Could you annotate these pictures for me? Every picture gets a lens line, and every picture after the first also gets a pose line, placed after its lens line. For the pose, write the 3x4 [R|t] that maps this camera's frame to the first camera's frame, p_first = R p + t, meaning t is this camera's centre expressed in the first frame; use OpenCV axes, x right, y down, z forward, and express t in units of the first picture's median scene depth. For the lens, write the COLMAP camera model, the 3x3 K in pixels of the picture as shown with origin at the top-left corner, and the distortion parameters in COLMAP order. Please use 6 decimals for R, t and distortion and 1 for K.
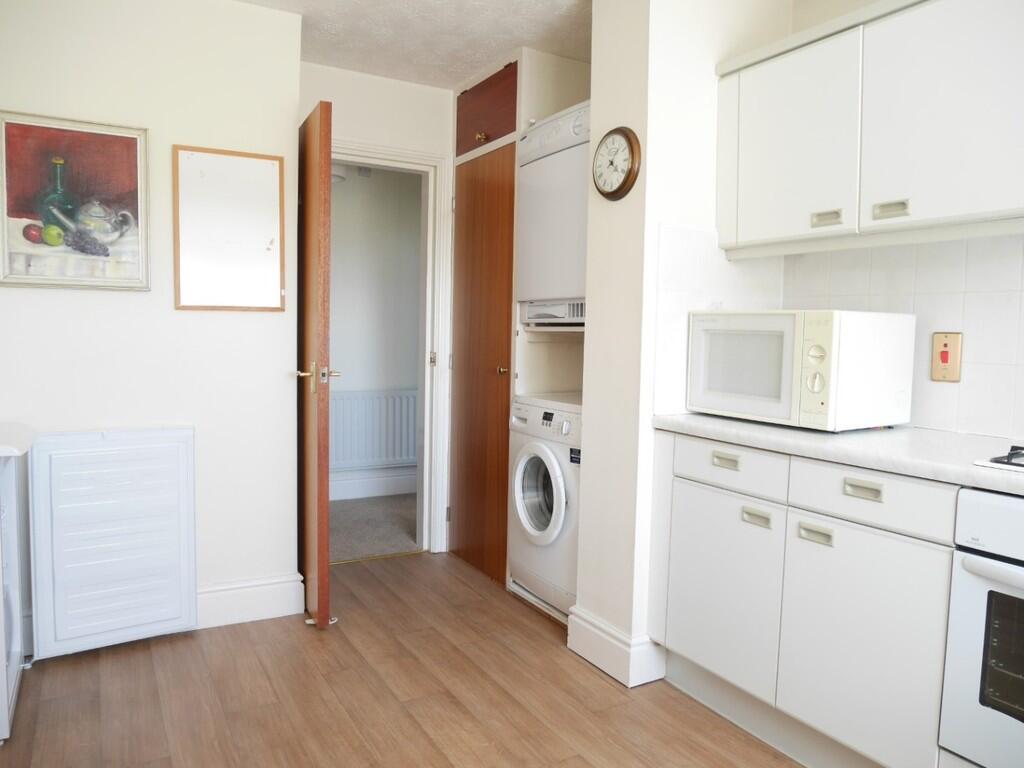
lens RADIAL K [[739.3, 0, 518.8], [0, 739.3, 385.3], [0, 0, 1]] dist [-0.039934, 0.007329]
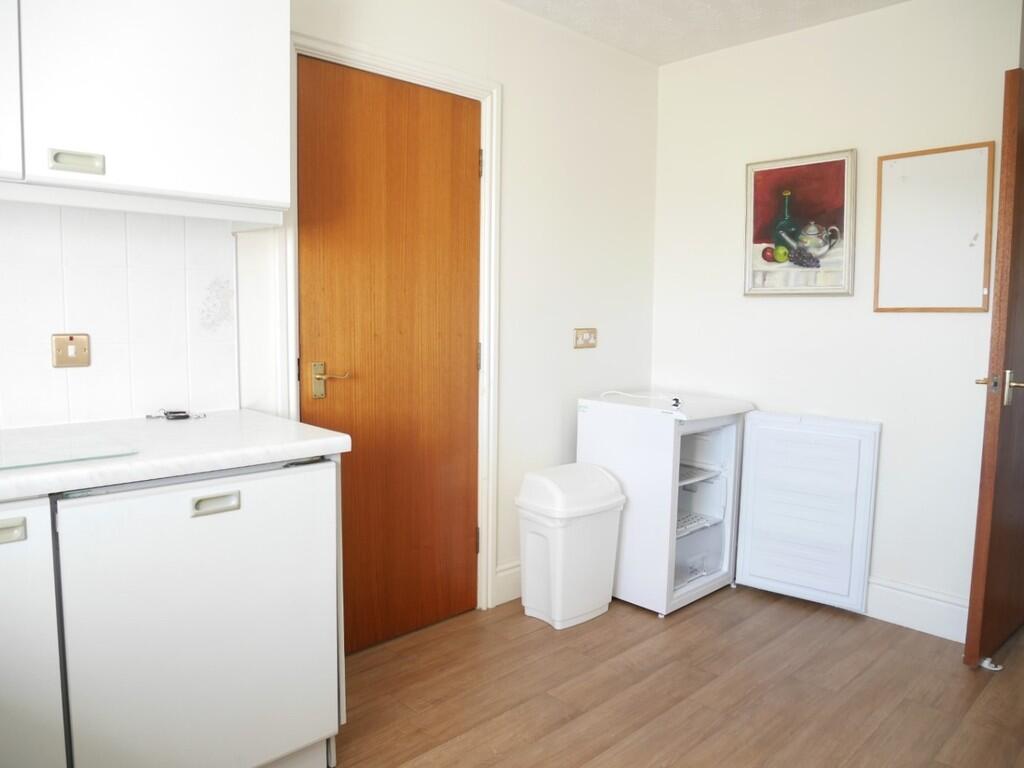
lens RADIAL K [[739.3, 0, 511.1], [0, 739.3, 376.7], [0, 0, 1]] dist [-0.039934, 0.007329]
pose [[0.238727, 0.071950, -0.968418, 0.471271], [-0.069381, 0.995967, 0.056893, -0.035960], [0.968605, 0.053608, 0.242756, 0.251652]]
